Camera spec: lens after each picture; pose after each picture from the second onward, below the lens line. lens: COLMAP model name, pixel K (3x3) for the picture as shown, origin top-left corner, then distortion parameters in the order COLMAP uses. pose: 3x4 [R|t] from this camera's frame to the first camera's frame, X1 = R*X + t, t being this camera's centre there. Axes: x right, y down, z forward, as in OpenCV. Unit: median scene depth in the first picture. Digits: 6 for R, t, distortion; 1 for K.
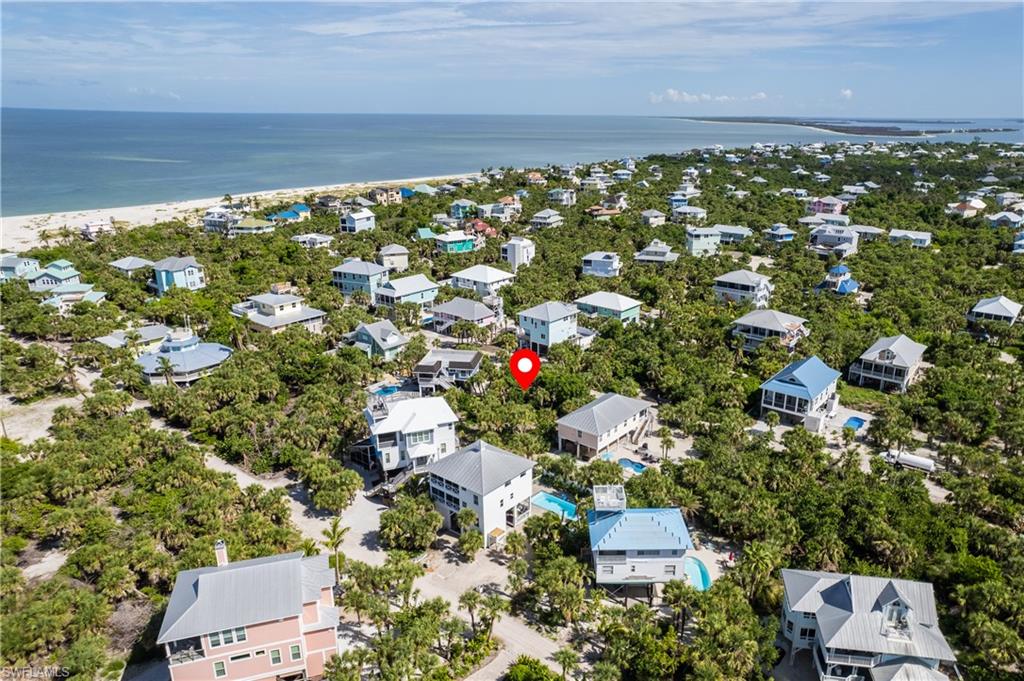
lens RADIAL K [[708.2, 0, 509.8], [0, 708.2, 349.0], [0, 0, 1]] dist [-0.006333, 0.021077]
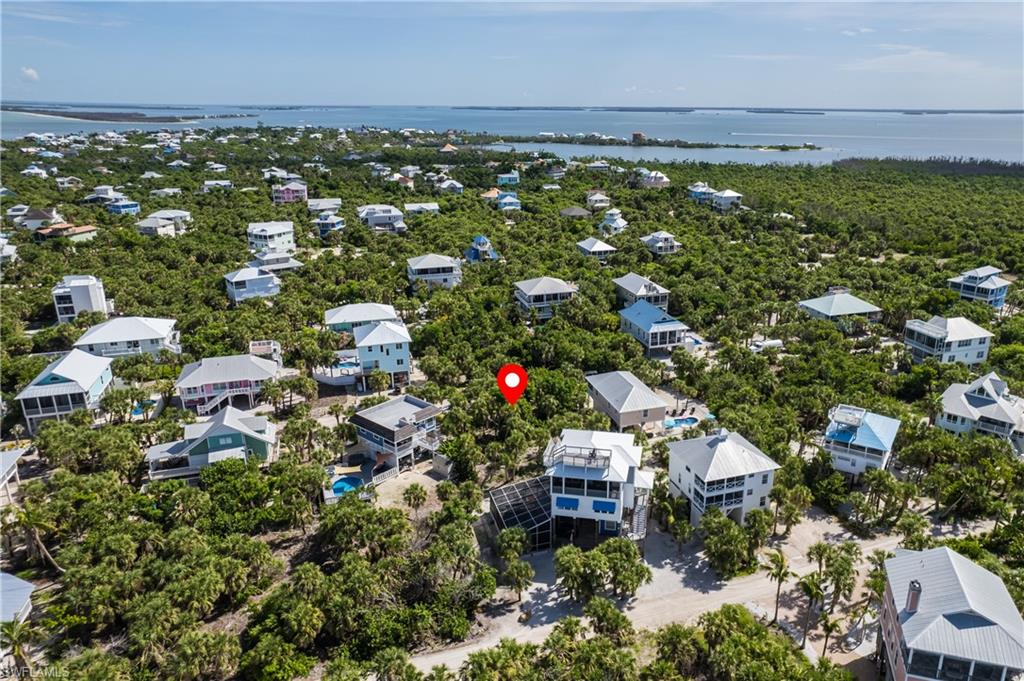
lens RADIAL K [[764.1, 0, 521.0], [0, 764.1, 340.3], [0, 0, 1]] dist [-0.012228, 0.029036]
pose [[0.507188, -0.260086, 0.821654, -0.324749], [0.272603, 0.952842, 0.133341, -0.065178], [-0.817587, 0.156356, 0.554171, 0.199748]]
